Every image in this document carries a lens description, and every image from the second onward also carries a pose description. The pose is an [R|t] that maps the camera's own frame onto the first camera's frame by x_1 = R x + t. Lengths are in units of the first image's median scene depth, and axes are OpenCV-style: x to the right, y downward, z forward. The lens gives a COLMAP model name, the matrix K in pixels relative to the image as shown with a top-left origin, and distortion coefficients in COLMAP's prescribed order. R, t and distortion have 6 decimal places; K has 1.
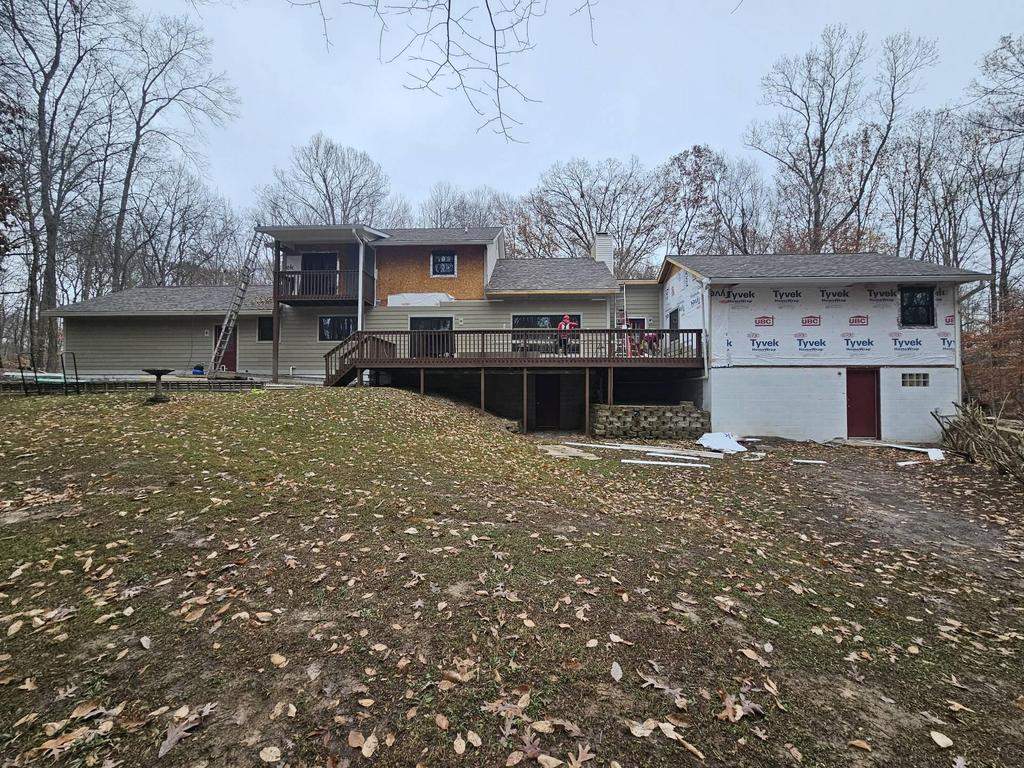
lens RADIAL K [[418.4, 0, 512.0], [0, 418.4, 384.0], [0, 0, 1]] dist [0.000300, -0.000080]
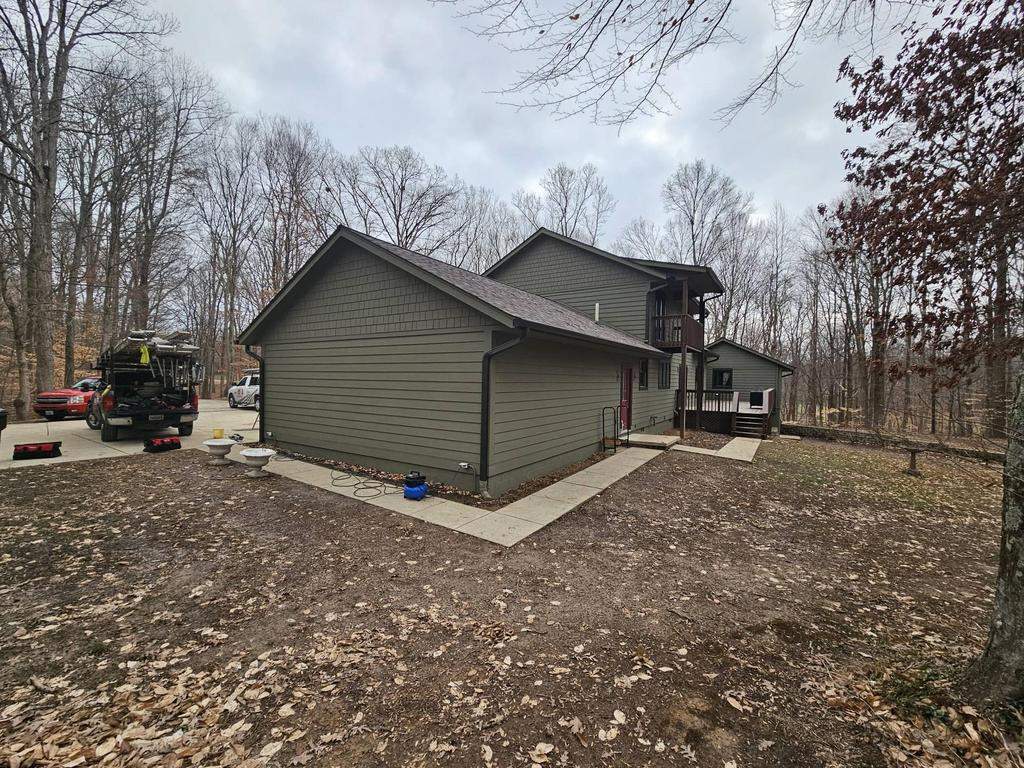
lens RADIAL K [[420.2, 0, 512.0], [0, 420.2, 384.0], [0, 0, 1]] dist [0.000552, 0.000241]
pose [[0.505336, -0.001728, 0.862921, -0.663622], [-0.039859, 0.998884, 0.025342, -0.055806], [-0.862002, -0.047201, 0.504703, 0.373987]]
